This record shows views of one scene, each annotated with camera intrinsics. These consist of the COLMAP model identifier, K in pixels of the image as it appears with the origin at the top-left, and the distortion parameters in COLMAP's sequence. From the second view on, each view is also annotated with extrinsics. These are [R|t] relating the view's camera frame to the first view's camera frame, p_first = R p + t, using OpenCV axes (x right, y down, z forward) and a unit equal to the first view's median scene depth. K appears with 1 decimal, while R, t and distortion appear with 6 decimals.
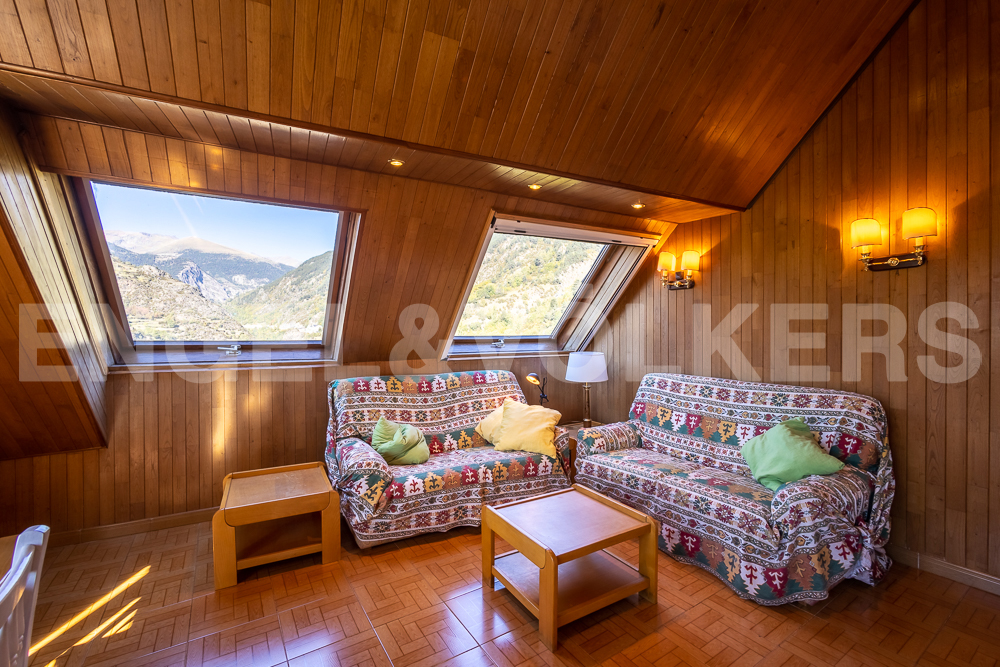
lens RADIAL K [[435.1, 0, 500.3], [0, 435.1, 327.9], [0, 0, 1]] dist [-0.014437, 0.006186]
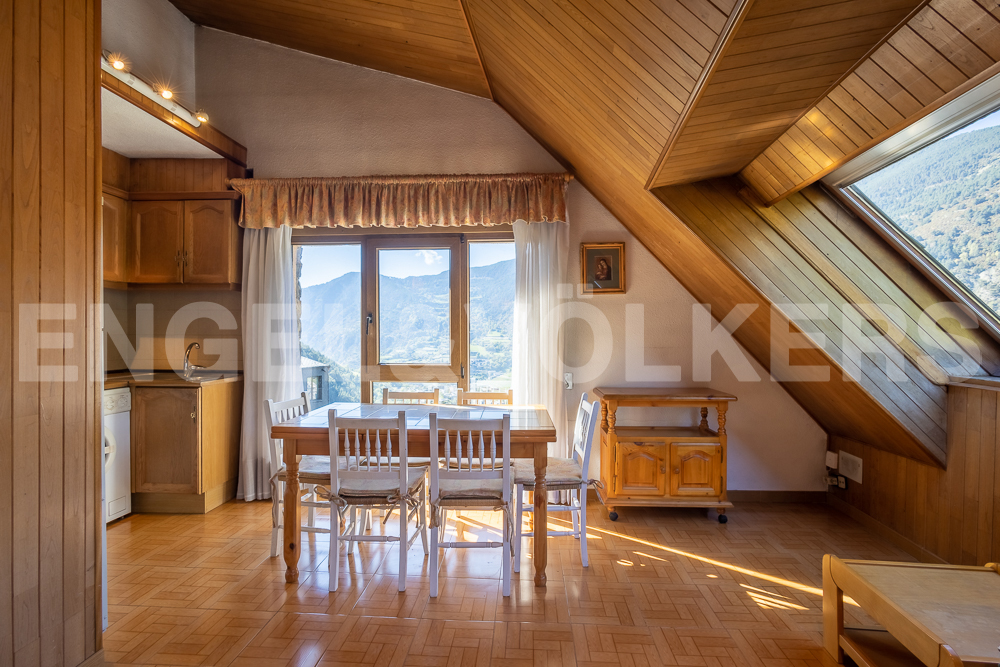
lens RADIAL K [[435.1, 0, 508.8], [0, 435.1, 336.4], [0, 0, 1]] dist [-0.014437, 0.006186]
pose [[-0.584913, 0.005571, -0.811077, 0.261707], [0.003927, 0.999984, 0.004036, 0.003974], [0.811087, -0.000824, -0.584925, 0.719483]]
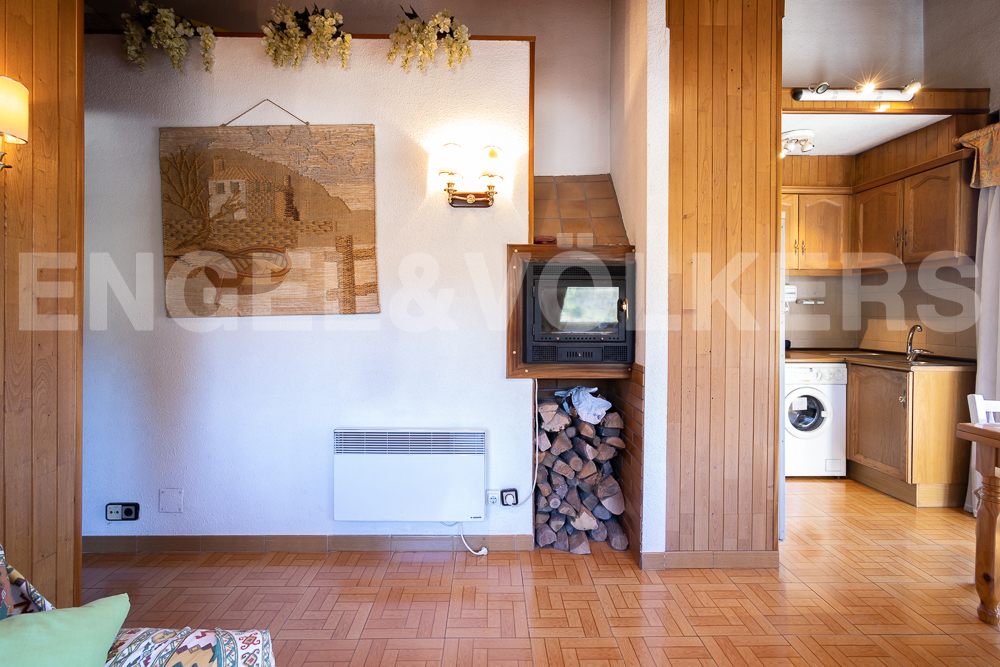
lens RADIAL K [[435.1, 0, 489.3], [0, 435.1, 317.7], [0, 0, 1]] dist [-0.014437, 0.006186]
pose [[-0.844675, -0.003604, 0.535268, 0.145232], [-0.003066, 0.999994, 0.001894, 0.004711], [-0.535271, -0.000041, -0.844680, 0.859075]]
